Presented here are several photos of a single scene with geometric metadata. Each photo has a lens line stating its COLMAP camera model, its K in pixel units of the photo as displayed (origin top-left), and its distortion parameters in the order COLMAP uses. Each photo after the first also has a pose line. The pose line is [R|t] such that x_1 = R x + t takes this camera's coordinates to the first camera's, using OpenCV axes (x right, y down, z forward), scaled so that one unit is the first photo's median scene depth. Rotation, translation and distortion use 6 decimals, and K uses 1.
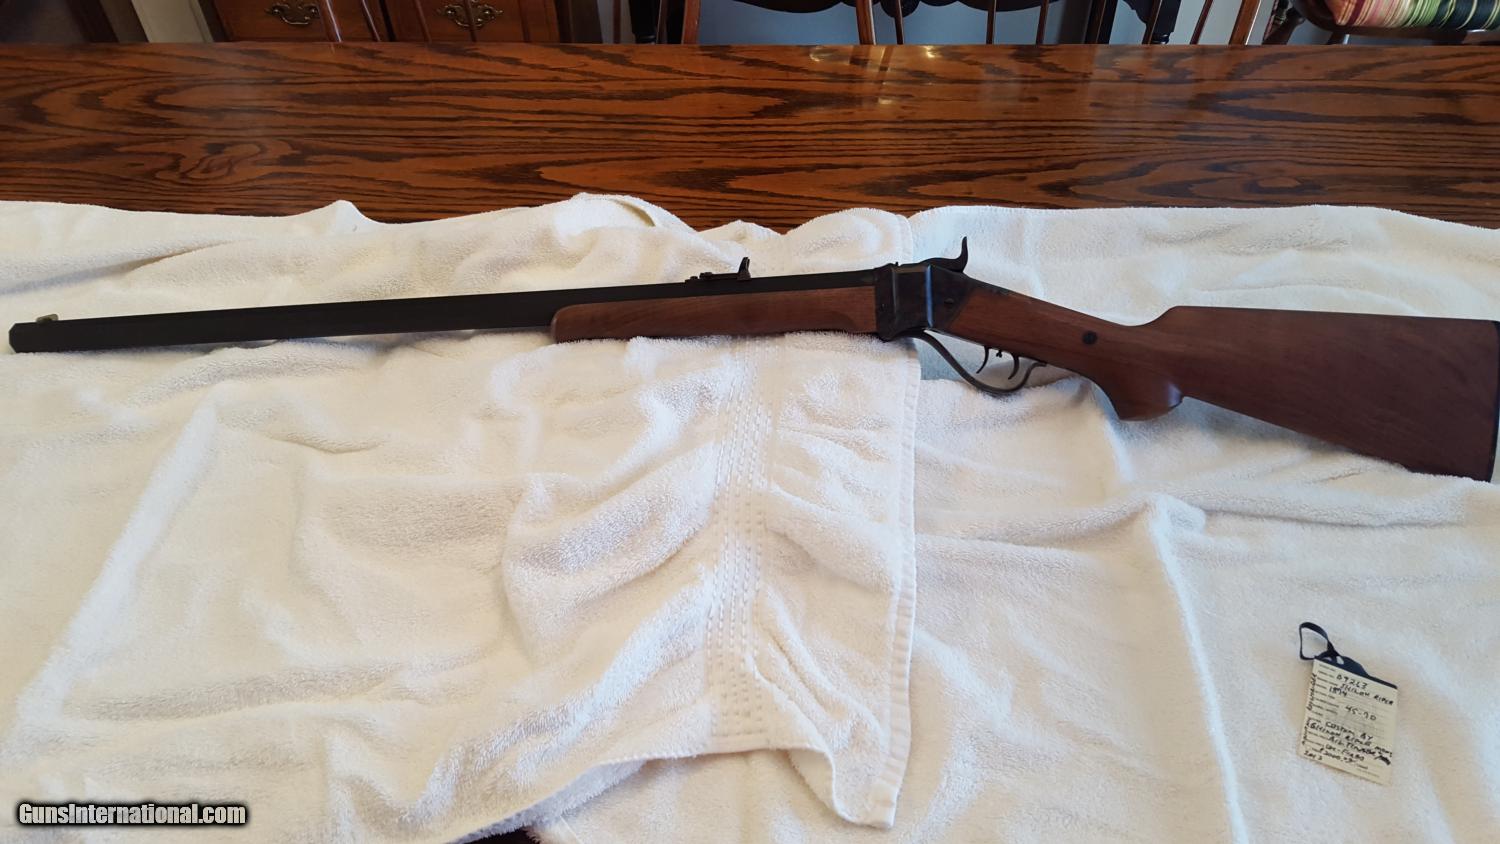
lens RADIAL K [[1124.0, 0, 752.2], [0, 1124.0, 461.5], [0, 0, 1]] dist [0.100620, -0.181553]
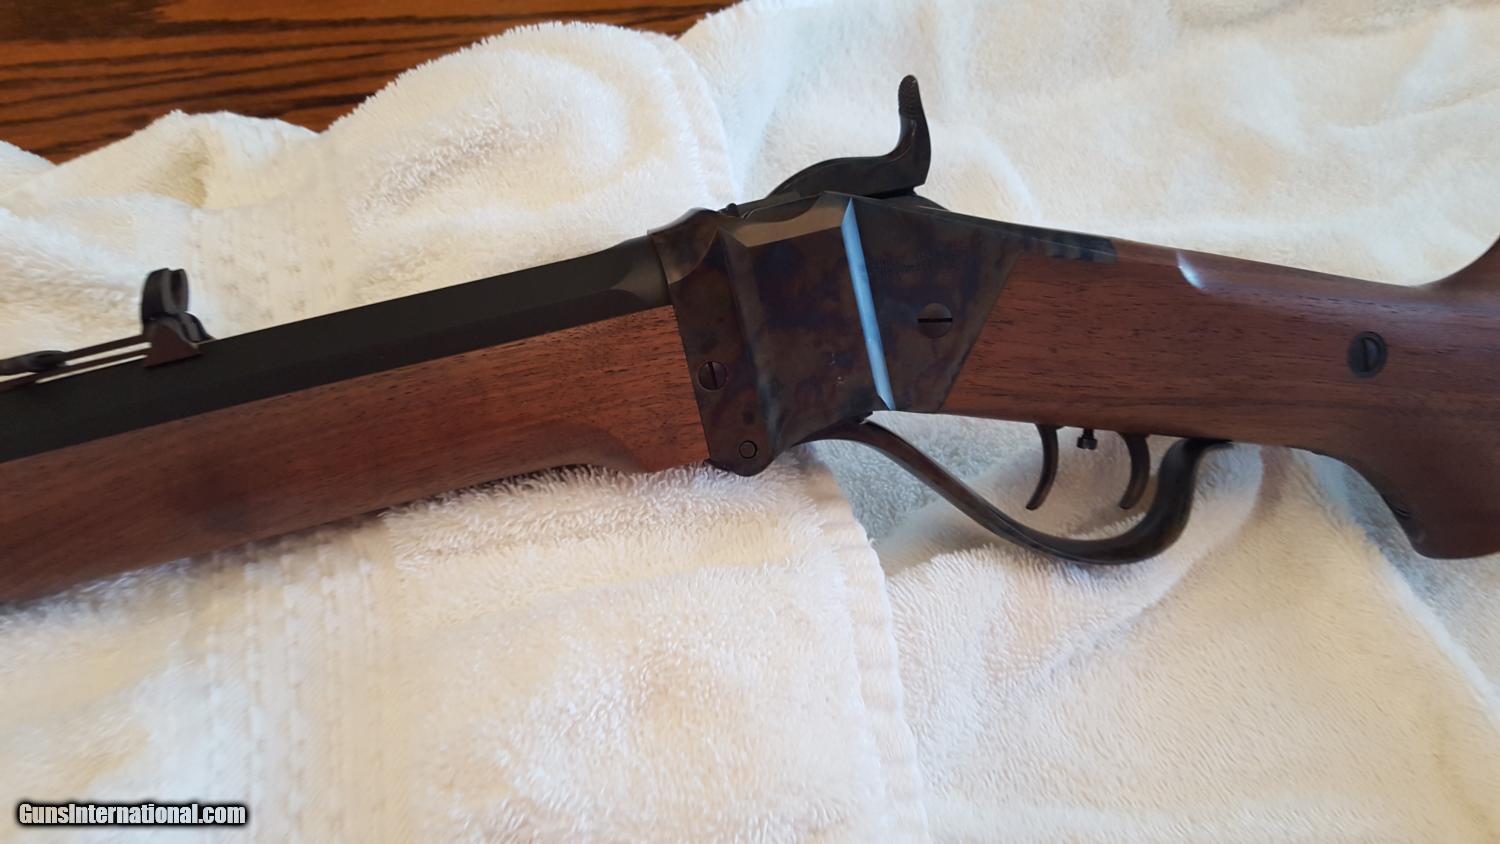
lens RADIAL K [[1124.0, 0, 752.2], [0, 1124.0, 461.5], [0, 0, 1]] dist [0.100620, -0.181553]
pose [[0.941333, -0.223657, 0.252726, 0.040301], [0.186625, 0.968924, 0.162352, -0.133122], [-0.281183, -0.105662, 0.953820, 0.606141]]
